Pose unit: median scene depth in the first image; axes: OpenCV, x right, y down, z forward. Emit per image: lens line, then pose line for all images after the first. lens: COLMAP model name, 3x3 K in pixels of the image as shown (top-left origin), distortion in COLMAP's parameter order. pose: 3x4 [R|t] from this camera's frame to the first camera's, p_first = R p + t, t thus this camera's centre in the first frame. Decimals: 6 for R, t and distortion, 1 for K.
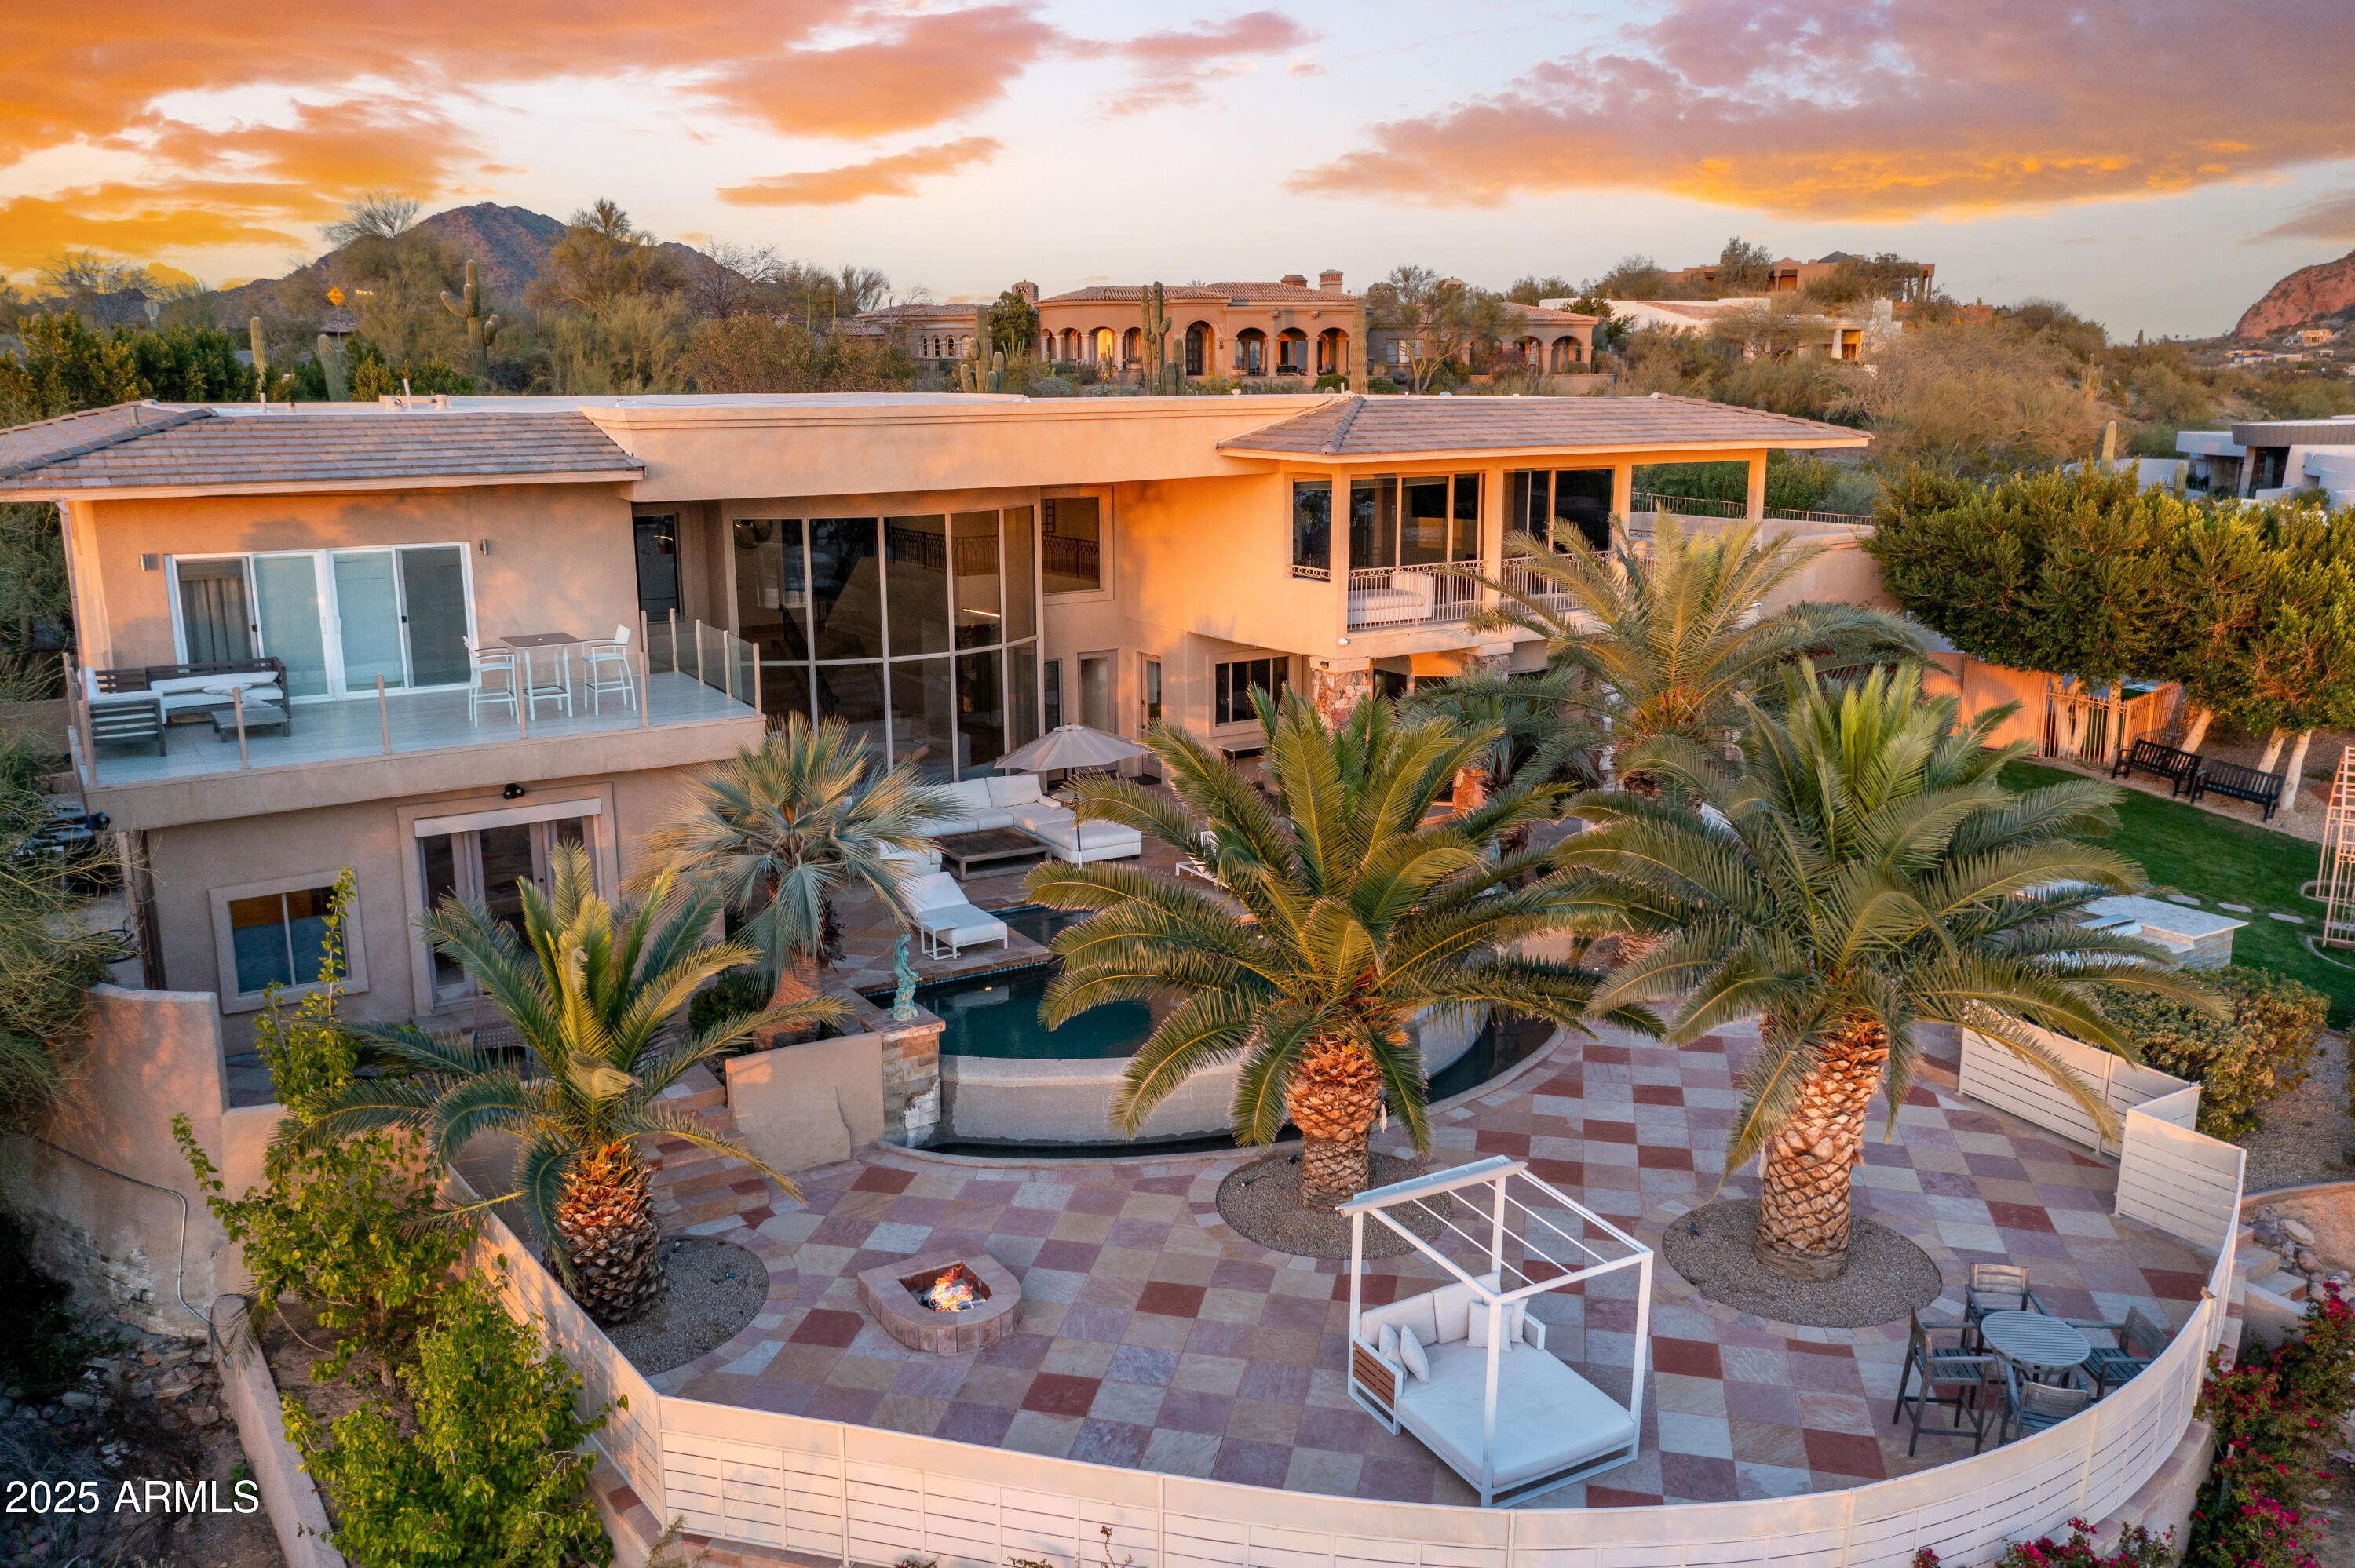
lens RADIAL K [[1850.7, 0, 1177.5], [0, 1850.7, 784.0], [0, 0, 1]] dist [-0.011453, 0.058976]
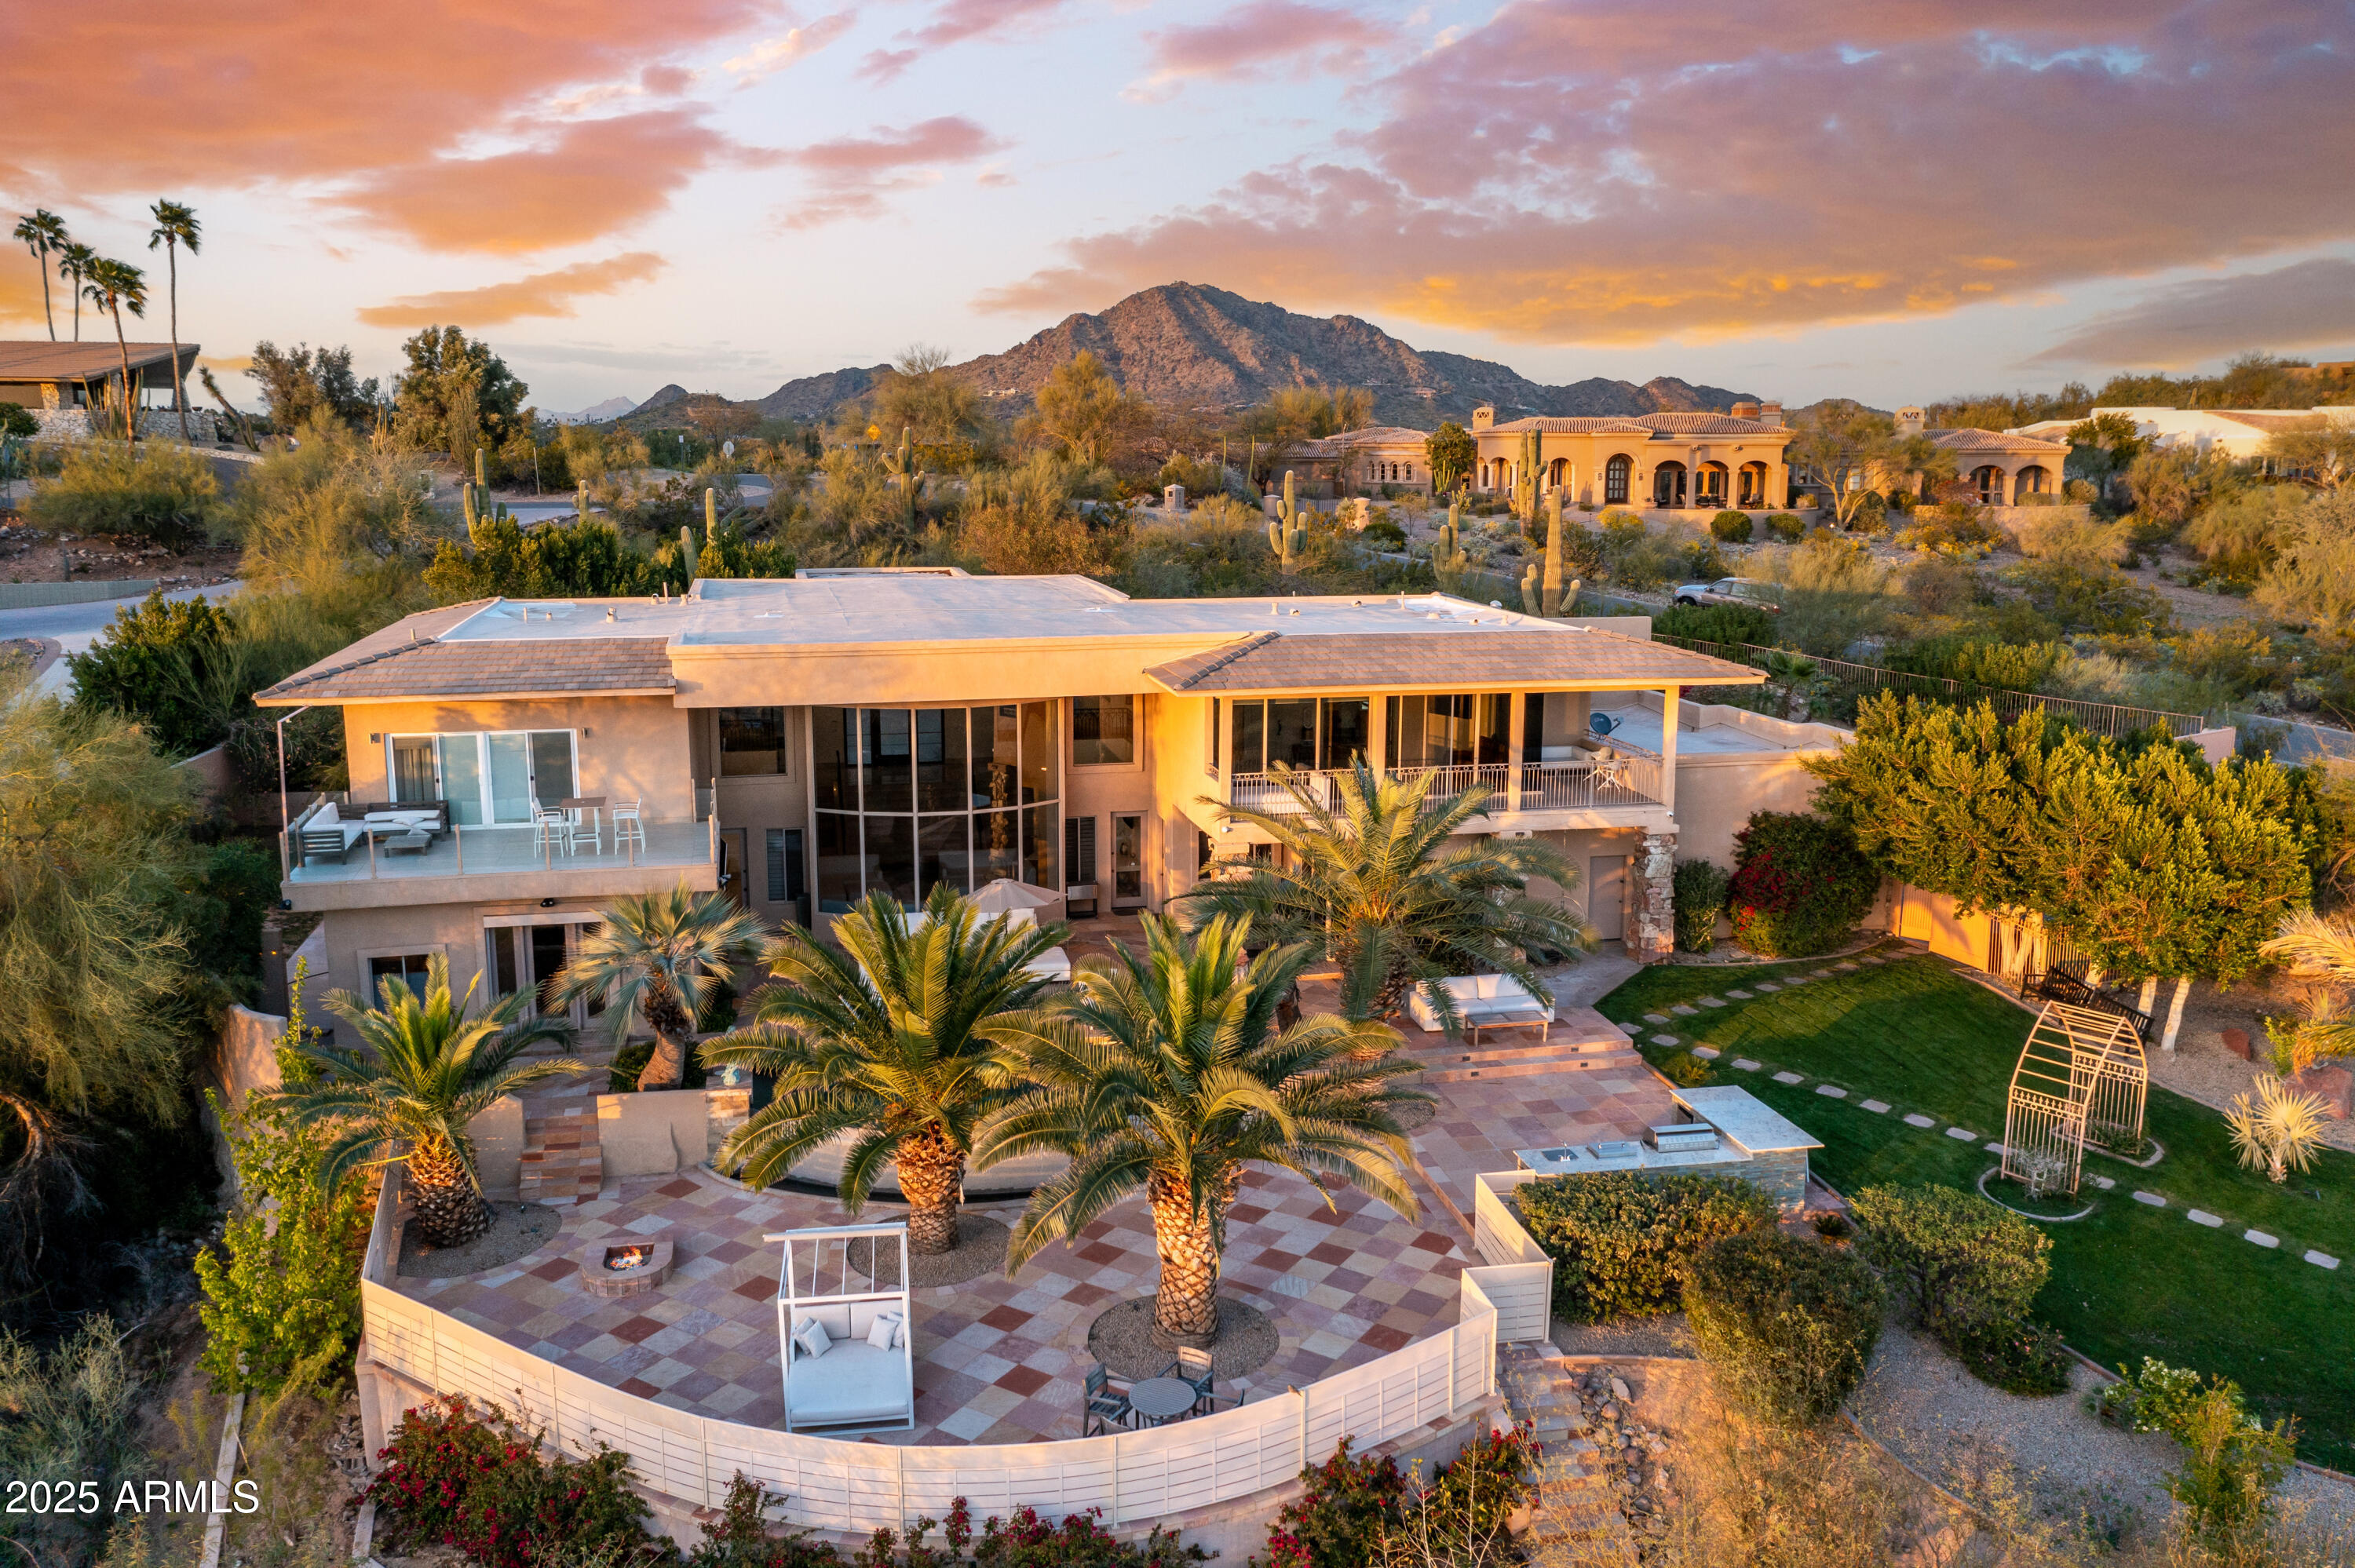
lens RADIAL K [[1850.7, 0, 1177.5], [0, 1850.7, 784.0], [0, 0, 1]] dist [-0.011453, 0.058976]
pose [[0.939100, 0.071043, -0.336220, 0.624449], [-0.082042, 0.996455, -0.018602, -0.105854], [0.333706, 0.045053, 0.941600, -0.264978]]
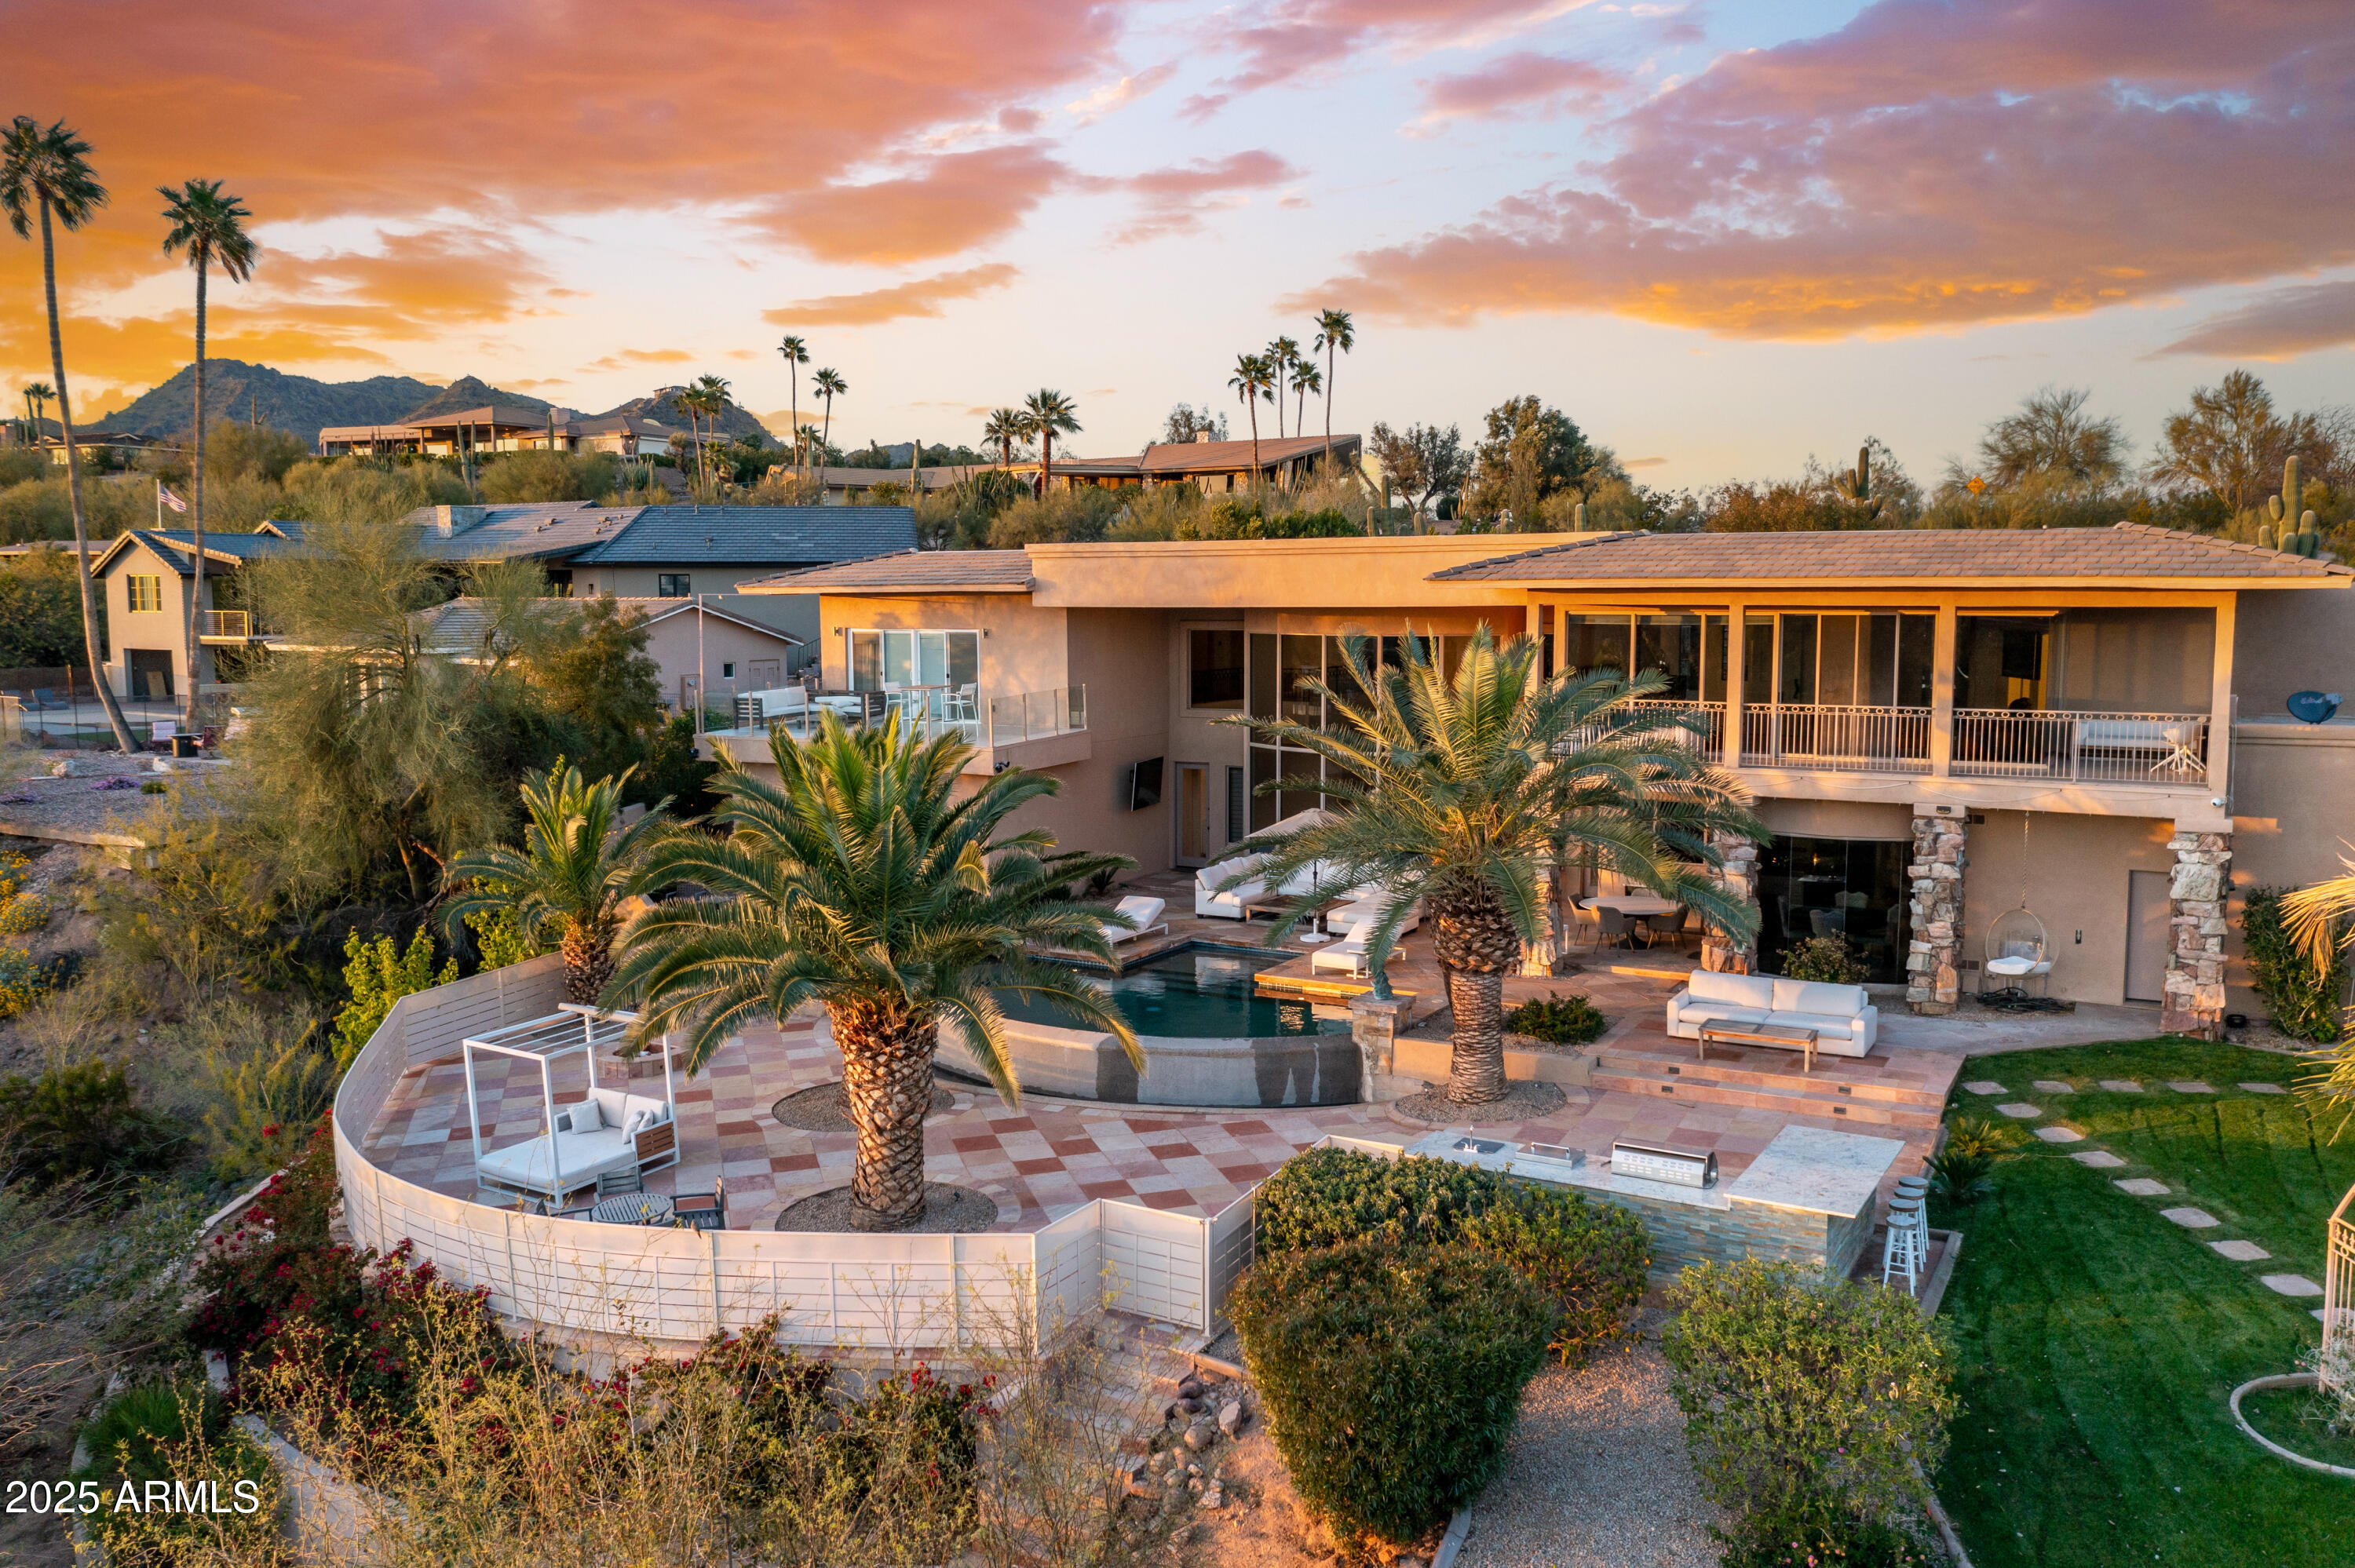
lens RADIAL K [[1850.7, 0, 1177.5], [0, 1850.7, 784.0], [0, 0, 1]] dist [-0.011453, 0.058976]
pose [[0.460562, 0.093853, -0.882652, 1.177441], [-0.187342, 0.982272, 0.006691, -0.048053], [0.867632, 0.162276, 0.469980, 0.459049]]
